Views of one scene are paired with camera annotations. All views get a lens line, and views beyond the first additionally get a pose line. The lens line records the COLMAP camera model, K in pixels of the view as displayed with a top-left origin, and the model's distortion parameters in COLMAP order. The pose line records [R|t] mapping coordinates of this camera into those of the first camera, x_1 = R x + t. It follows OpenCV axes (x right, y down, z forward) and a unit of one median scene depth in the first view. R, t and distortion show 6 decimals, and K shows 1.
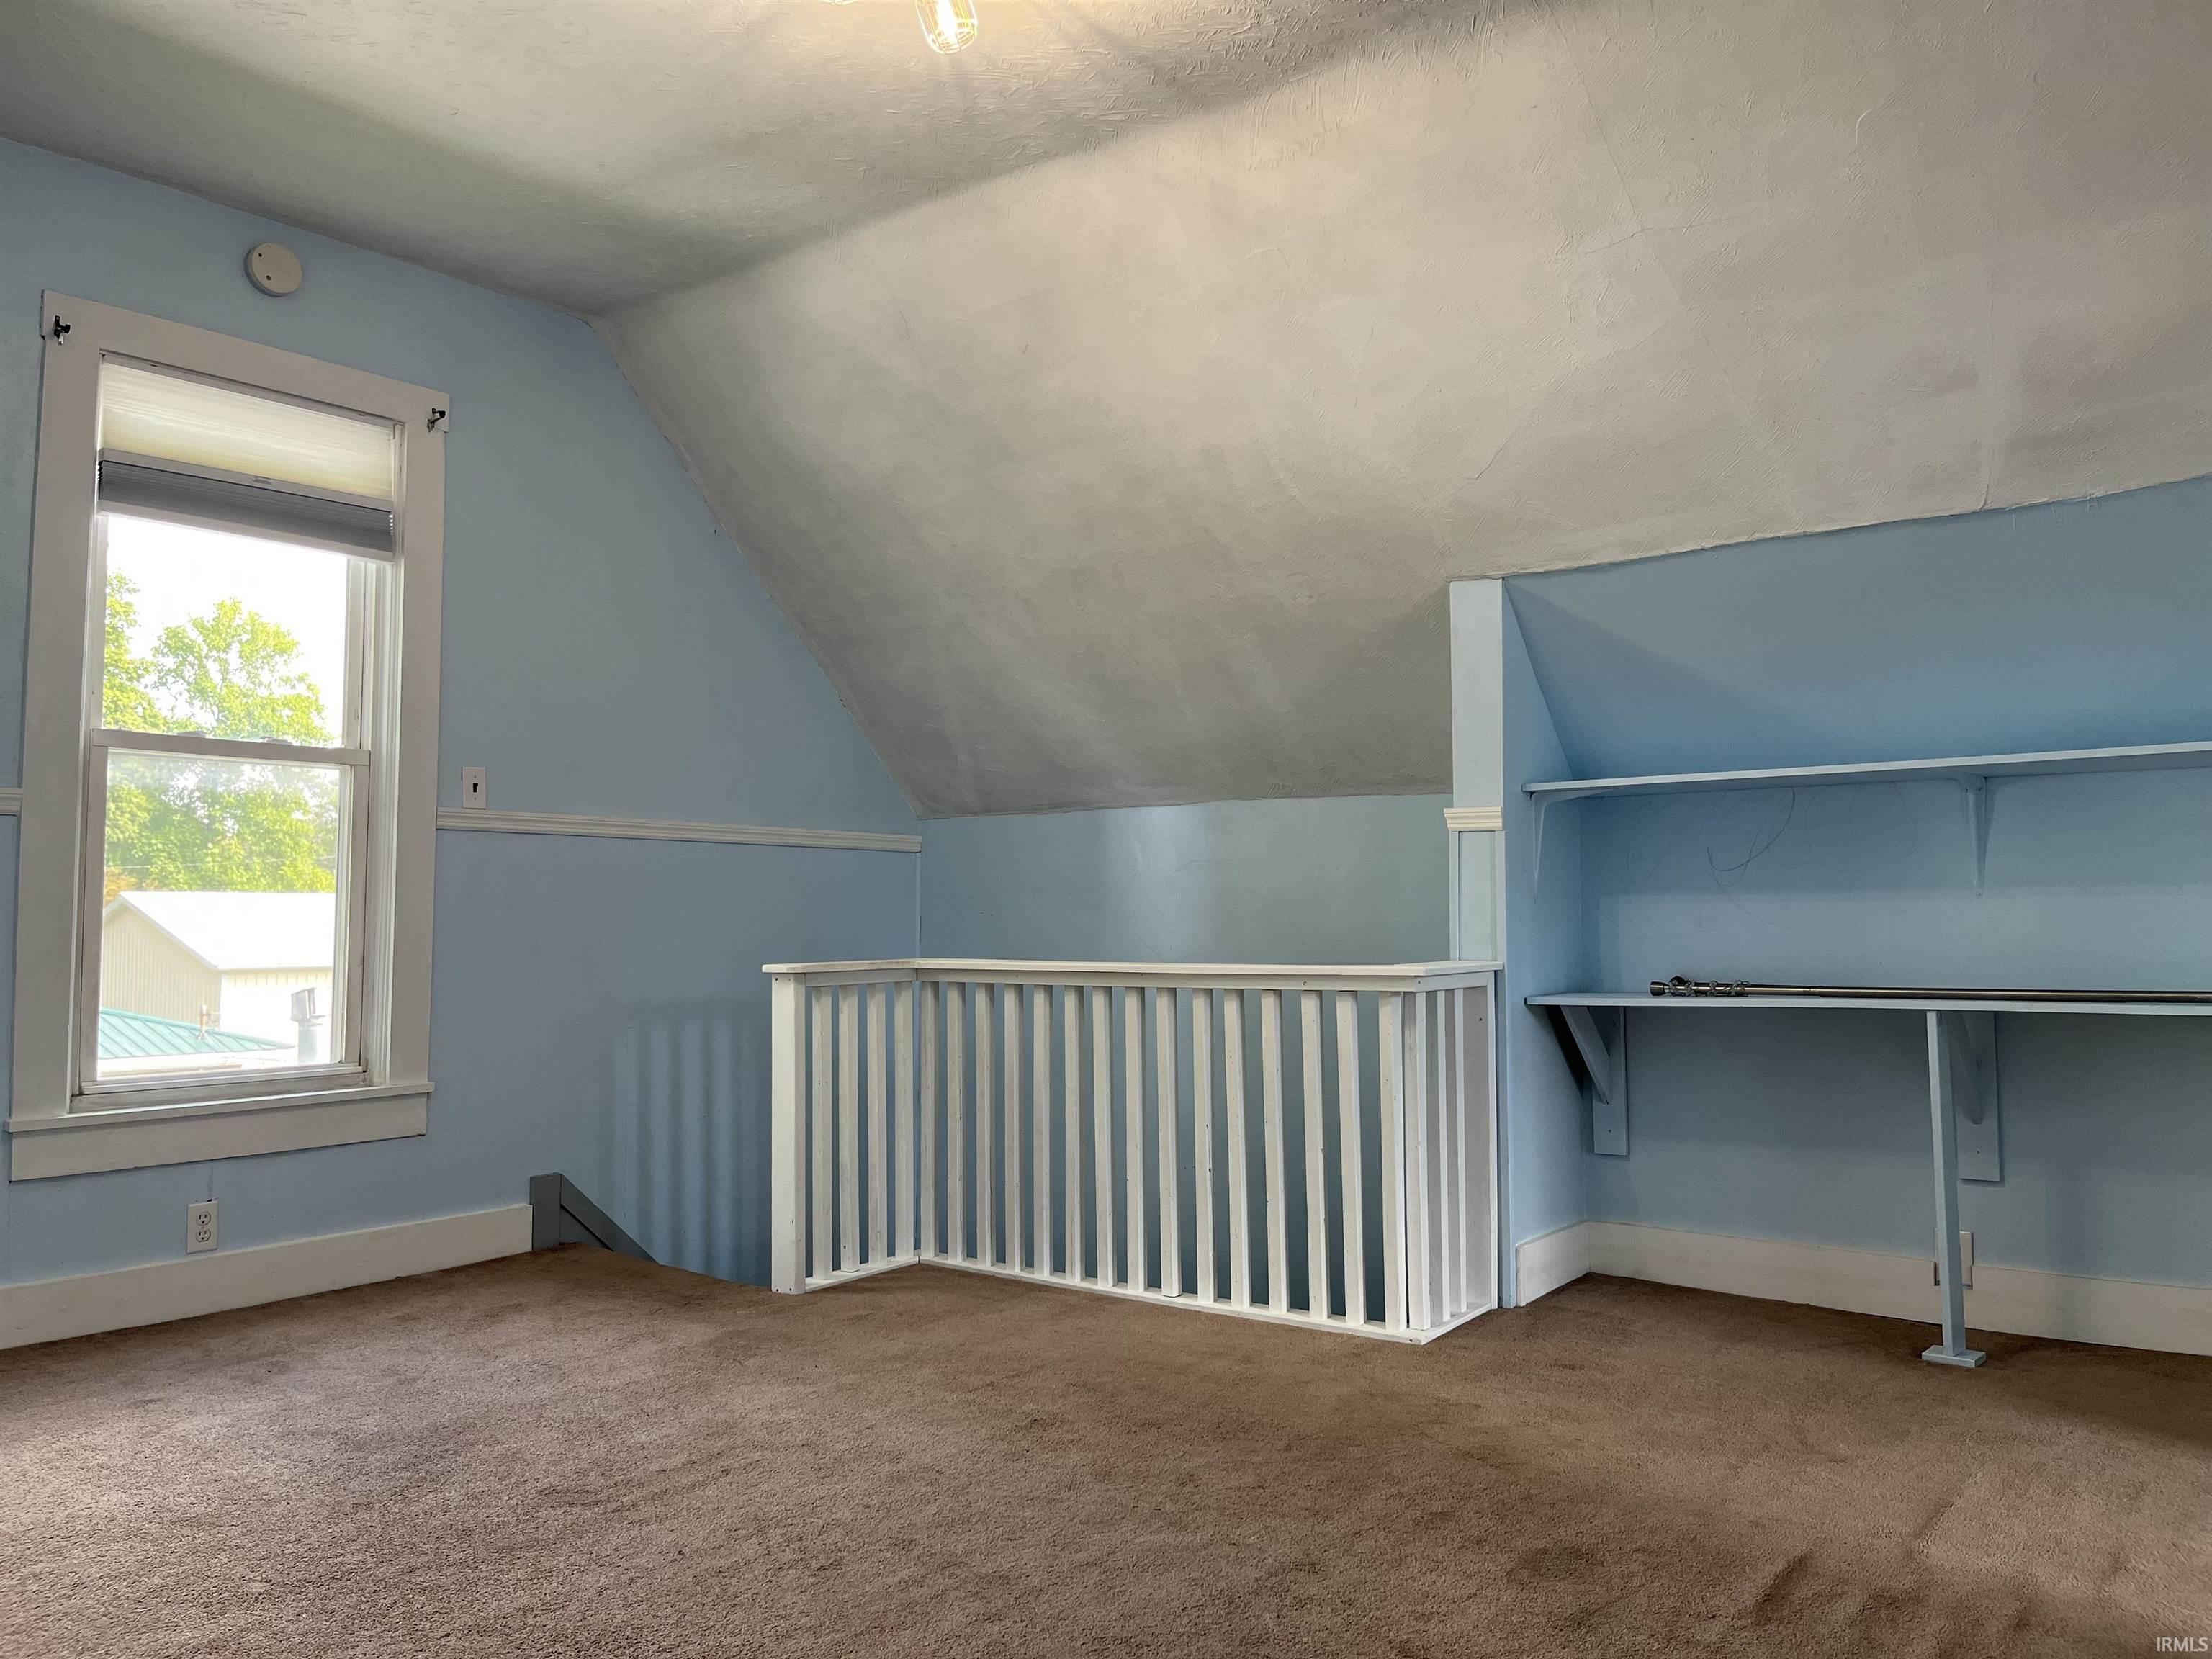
lens RADIAL K [[1675.6, 0, 1120.4], [0, 1675.6, 828.4], [0, 0, 1]] dist [0.064082, -0.092491]
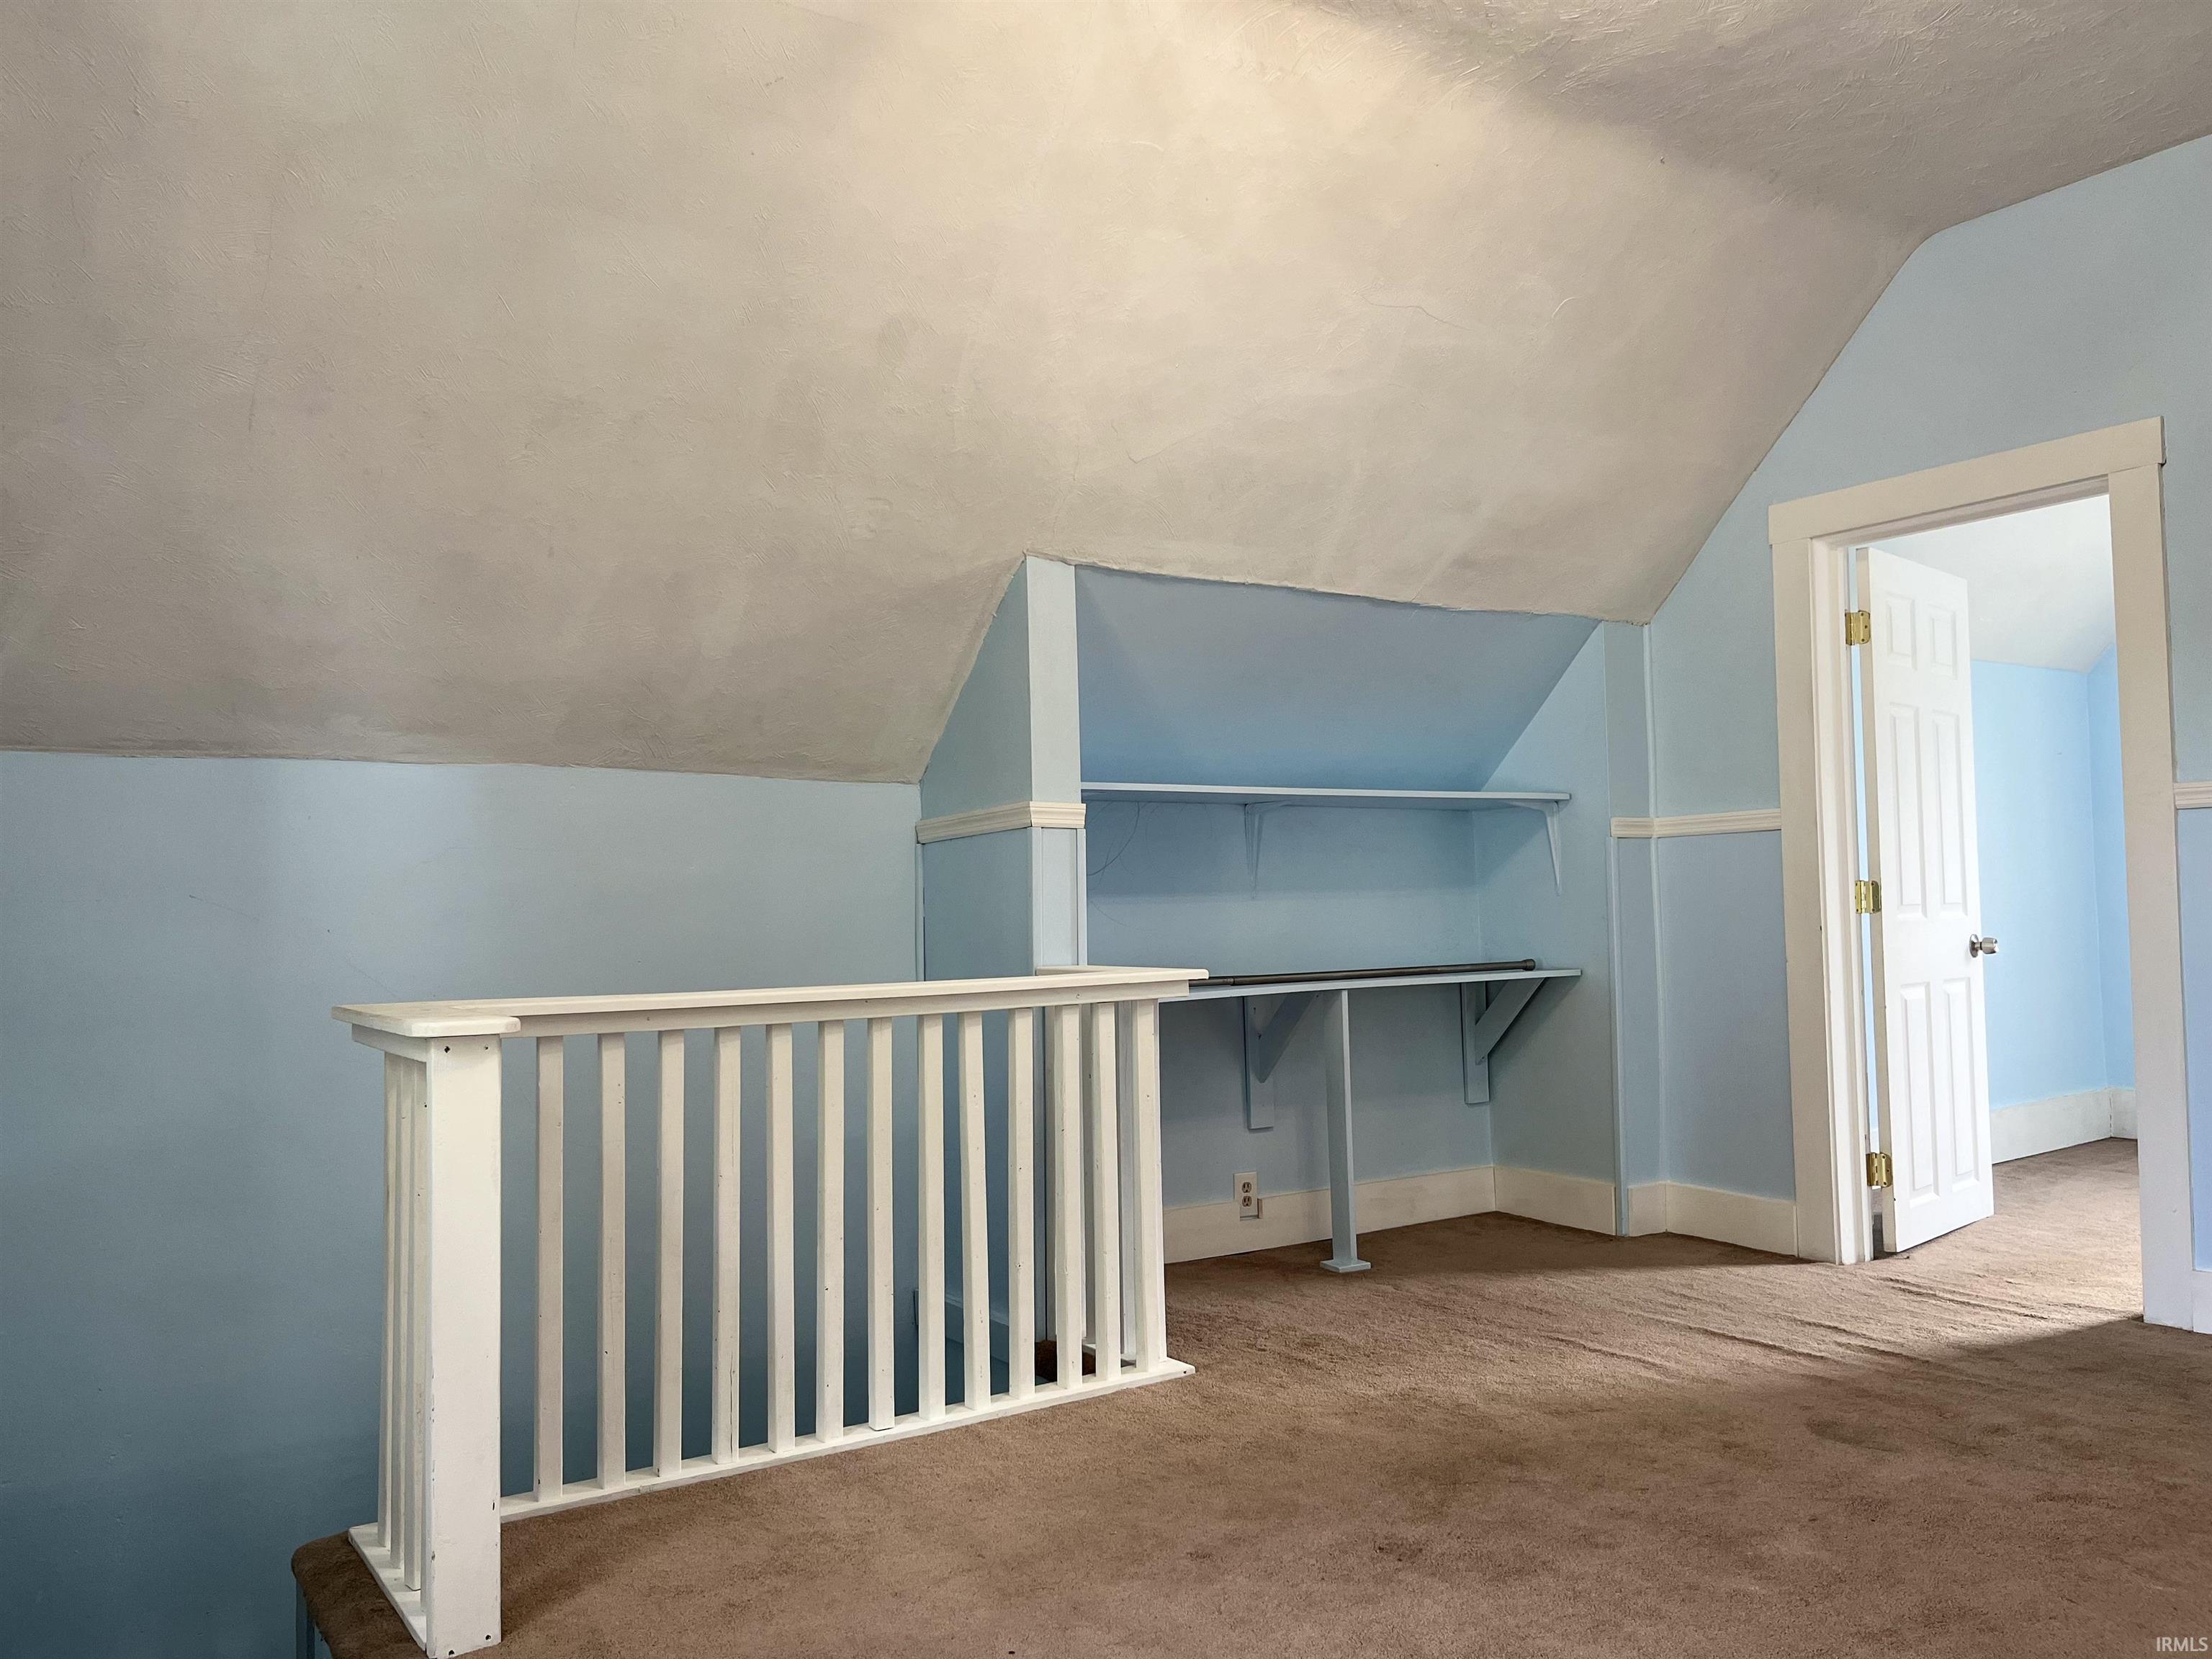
lens RADIAL K [[1675.6, 0, 1108.1], [0, 1675.6, 833.3], [0, 0, 1]] dist [0.064082, -0.092491]
pose [[0.312885, 0.042003, 0.948862, -0.704096], [-0.034848, 0.998857, -0.032725, 0.035948], [-0.949152, -0.022827, 0.313991, 0.722373]]
